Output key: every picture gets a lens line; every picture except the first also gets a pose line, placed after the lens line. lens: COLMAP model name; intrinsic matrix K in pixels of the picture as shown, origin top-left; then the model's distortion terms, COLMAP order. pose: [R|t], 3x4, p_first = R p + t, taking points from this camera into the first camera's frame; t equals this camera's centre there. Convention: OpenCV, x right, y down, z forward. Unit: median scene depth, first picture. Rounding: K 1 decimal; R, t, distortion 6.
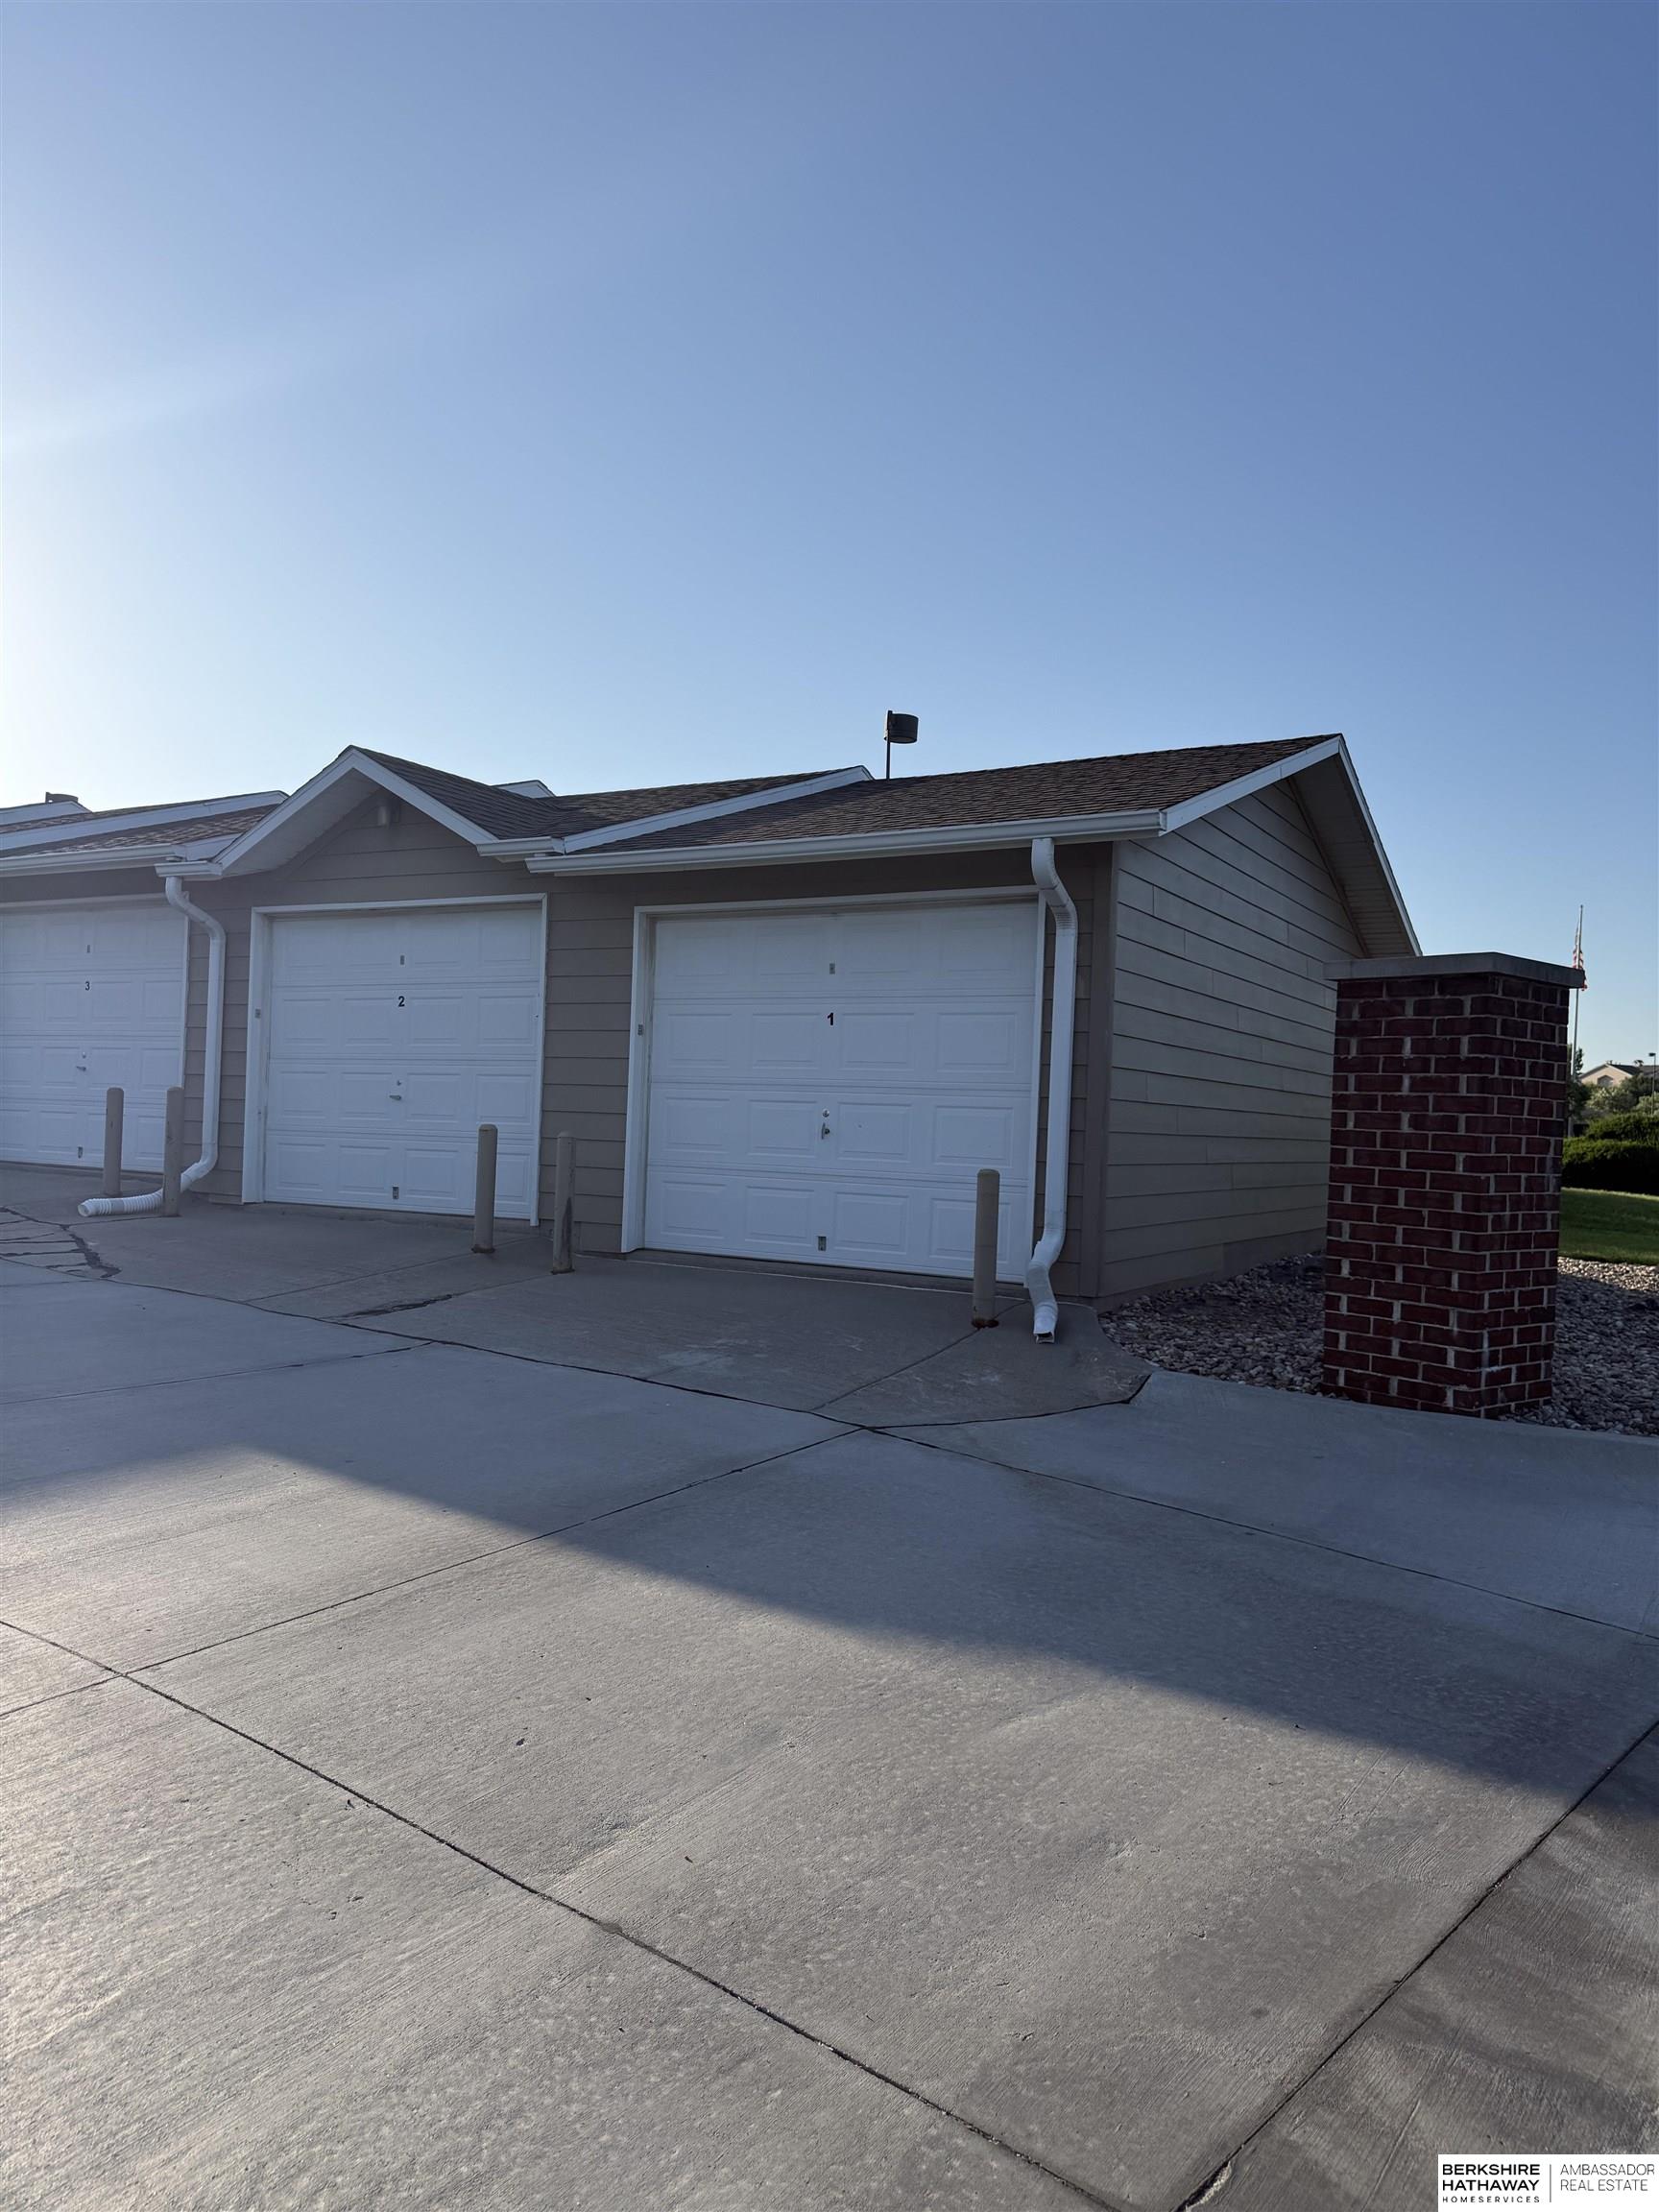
lens RADIAL K [[1519.7, 0, 799.9], [0, 1519.7, 1099.8], [0, 0, 1]] dist [0.105767, -0.157932]
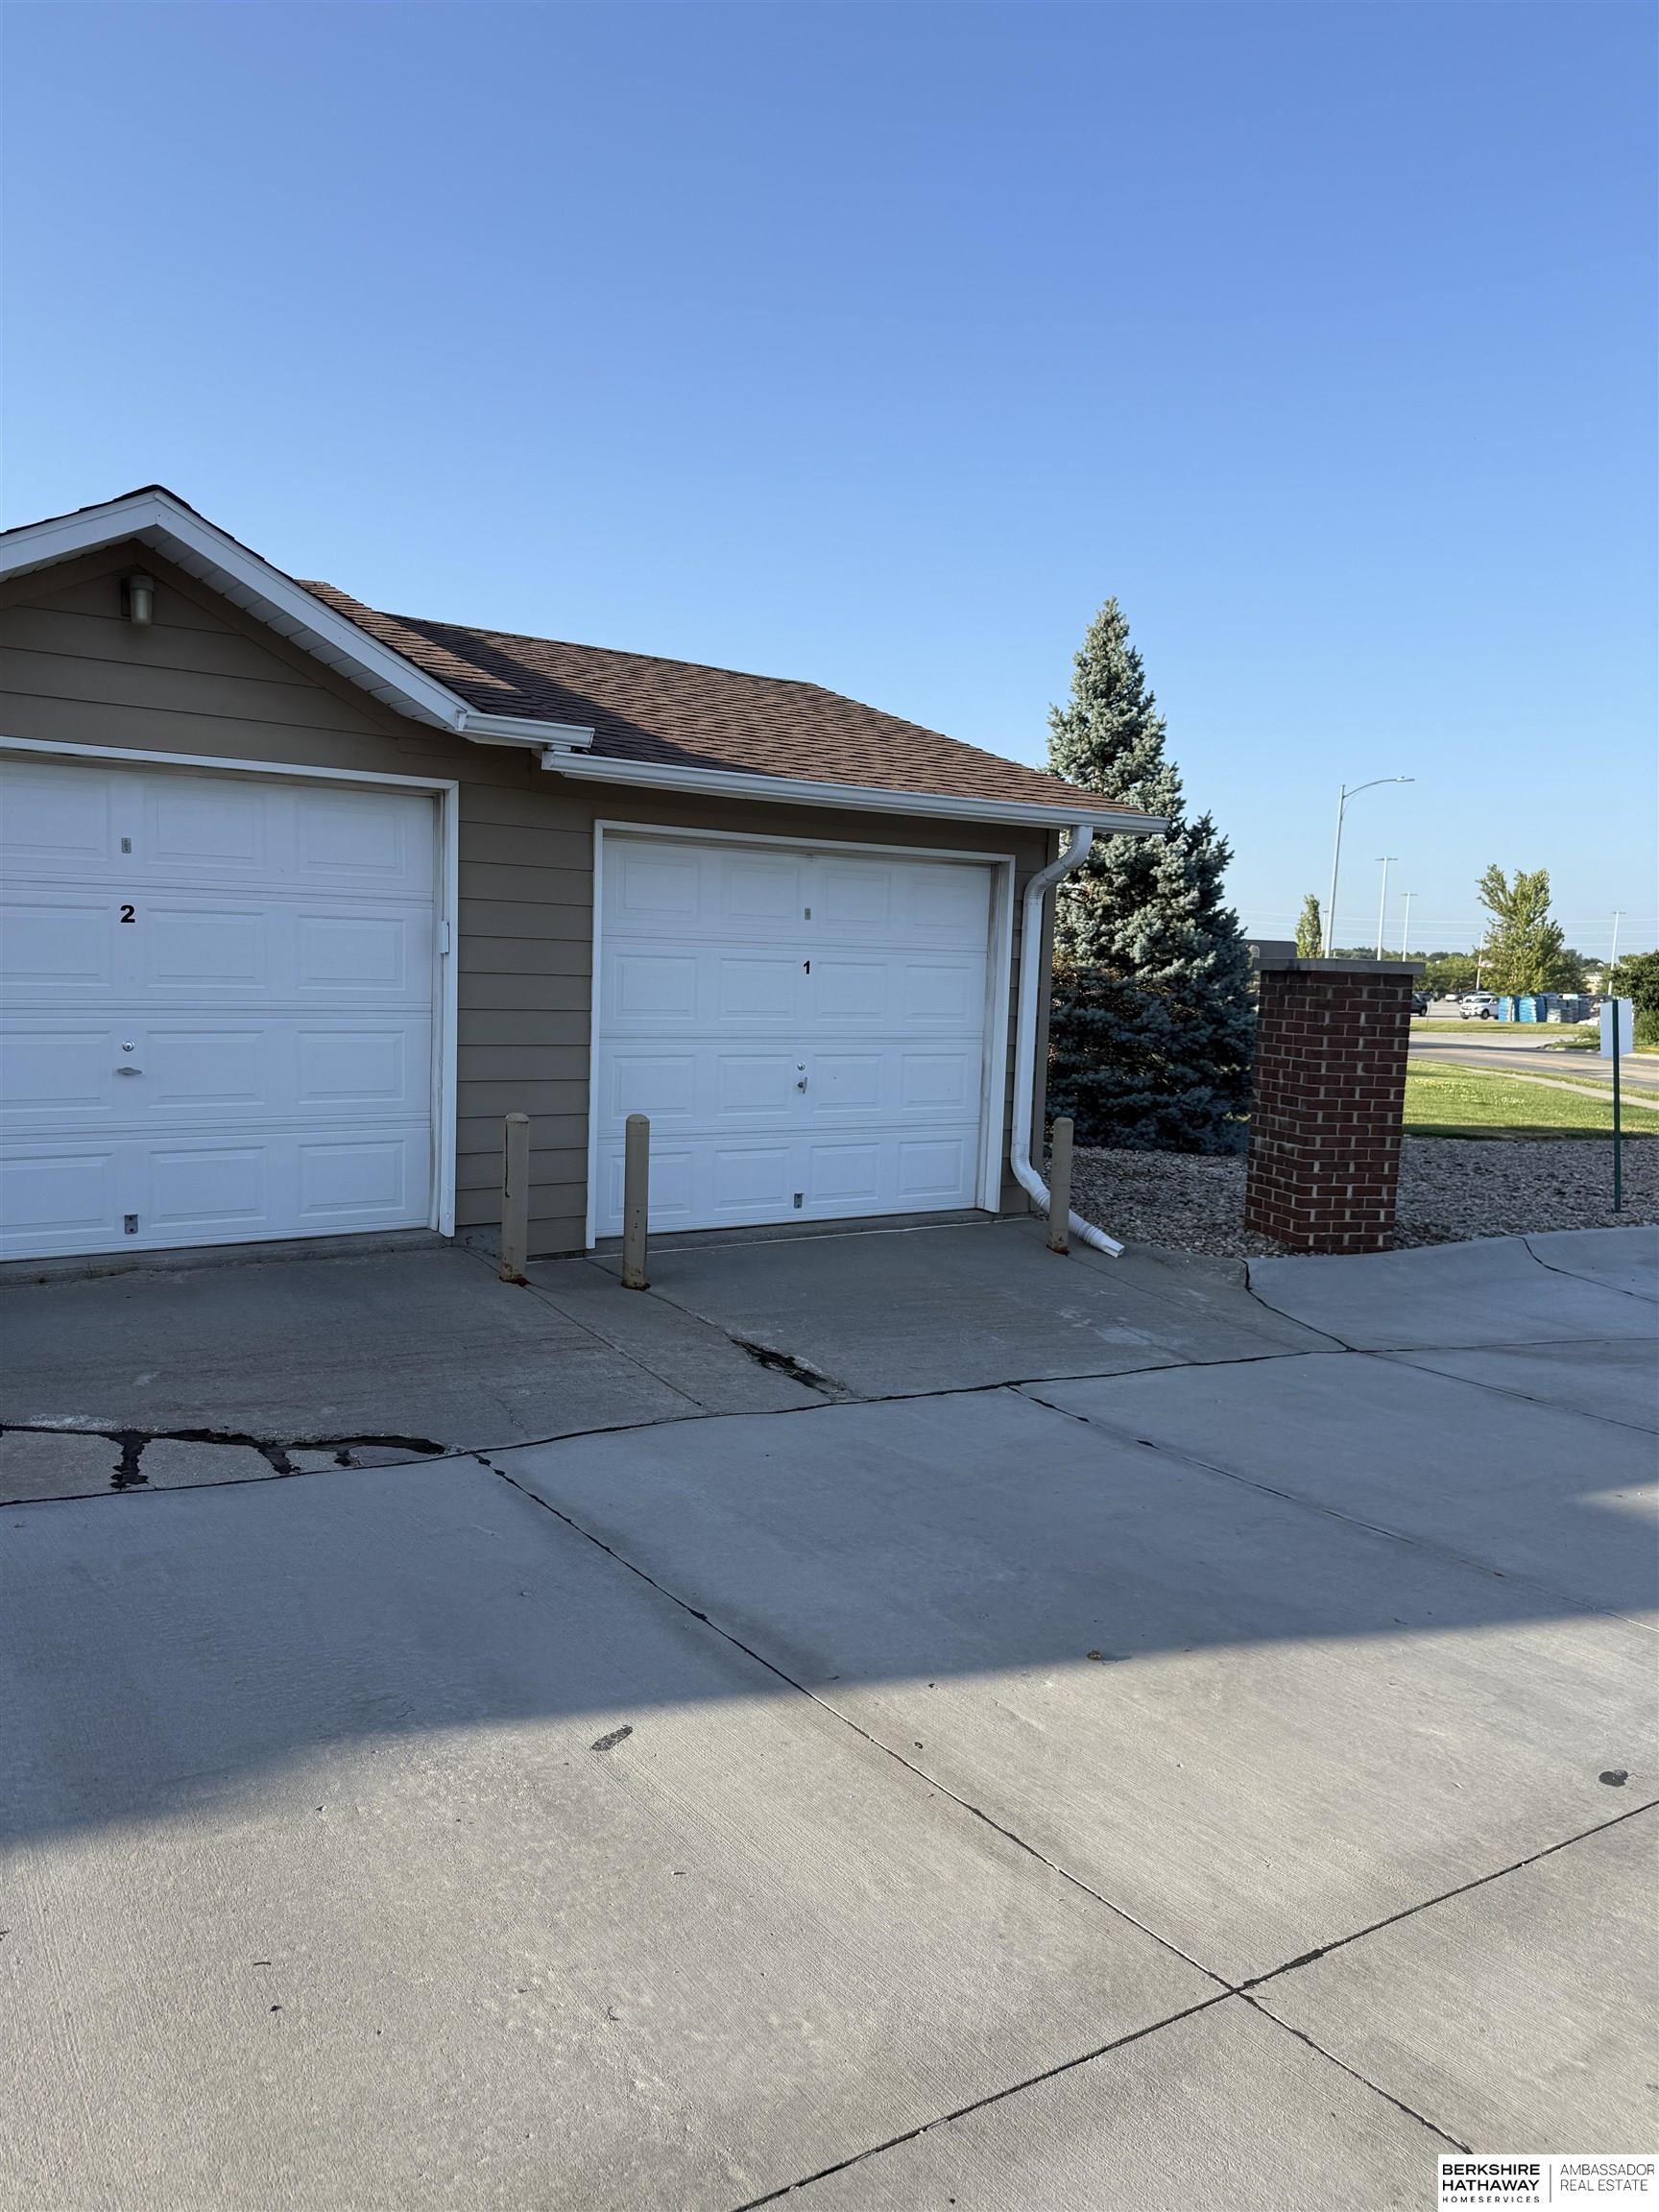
lens RADIAL K [[1585.4, 0, 782.9], [0, 1585.4, 1112.4], [0, 0, 1]] dist [0.111402, 0.000345]
pose [[0.417157, -0.111111, 0.902017, -0.896832], [-0.031115, 0.990171, 0.136359, -0.098900], [-0.908302, -0.084949, 0.409599, 0.601588]]
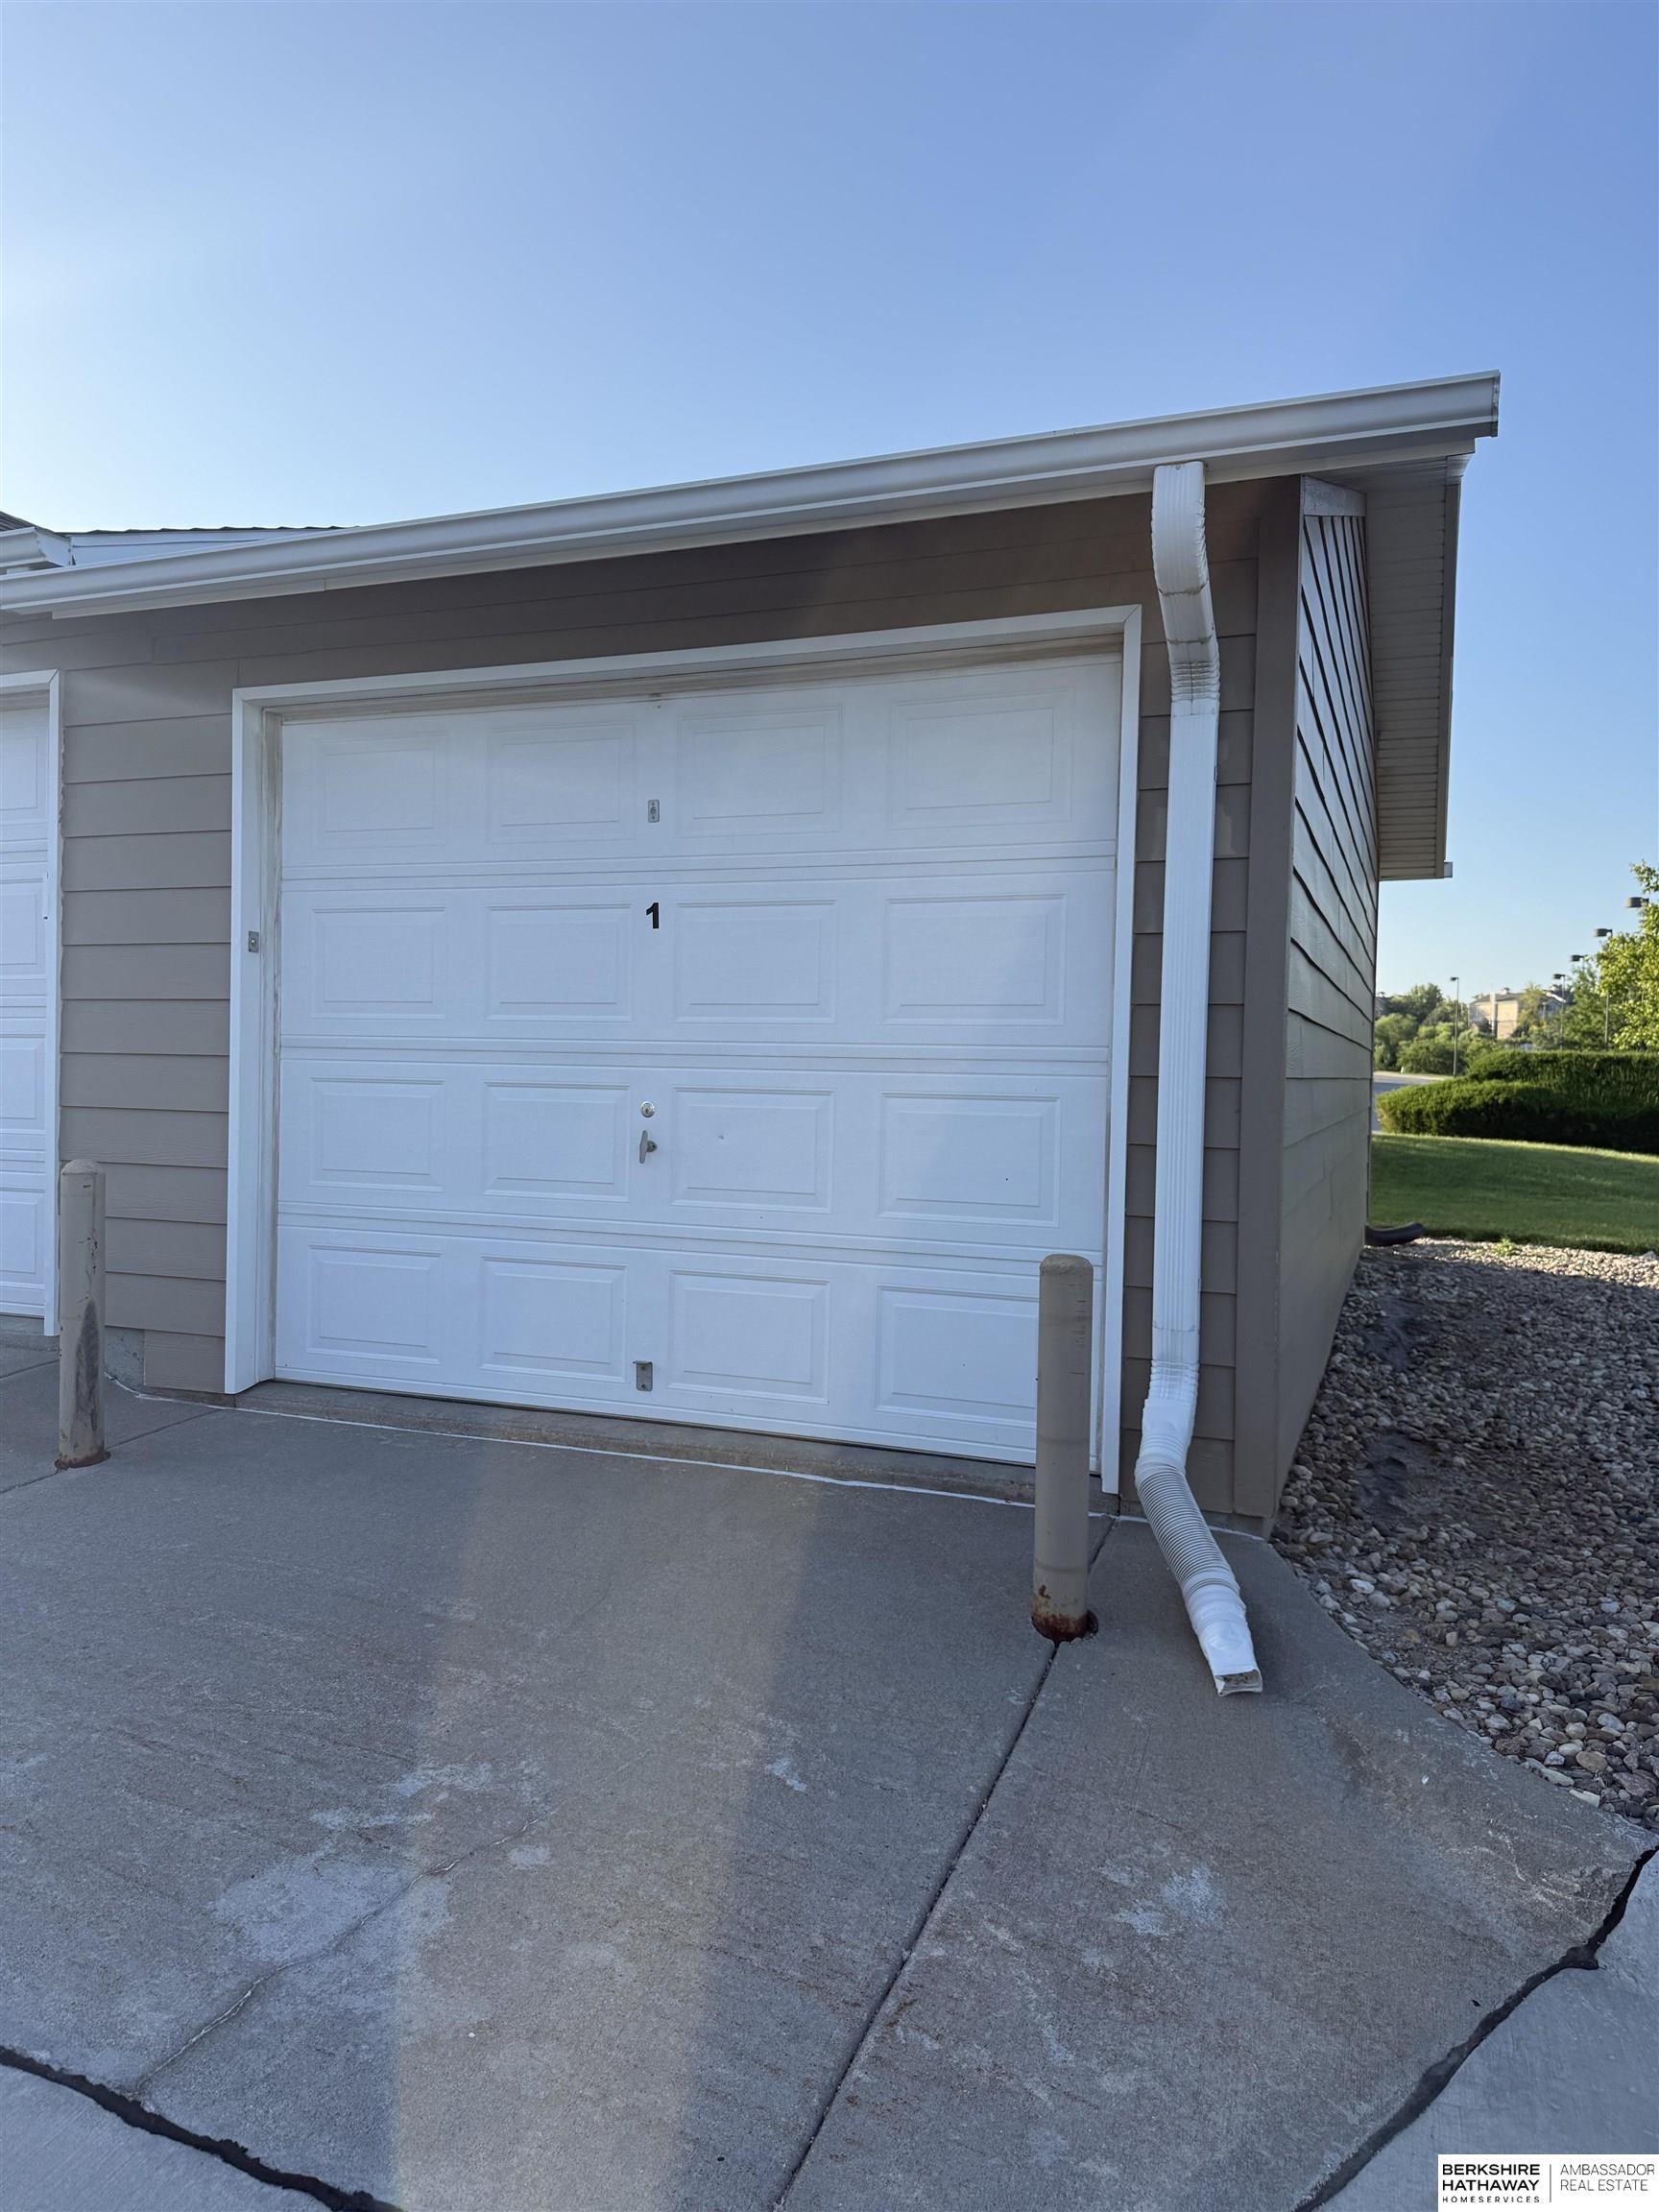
lens RADIAL K [[1545.4, 0, 804.9], [0, 1545.4, 1101.8], [0, 0, 1]] dist [0.111227, -0.169809]
pose [[0.985841, -0.021875, 0.166253, -0.015622], [0.015002, 0.998984, 0.042489, -0.014187], [-0.167013, -0.039393, 0.985167, 0.504574]]
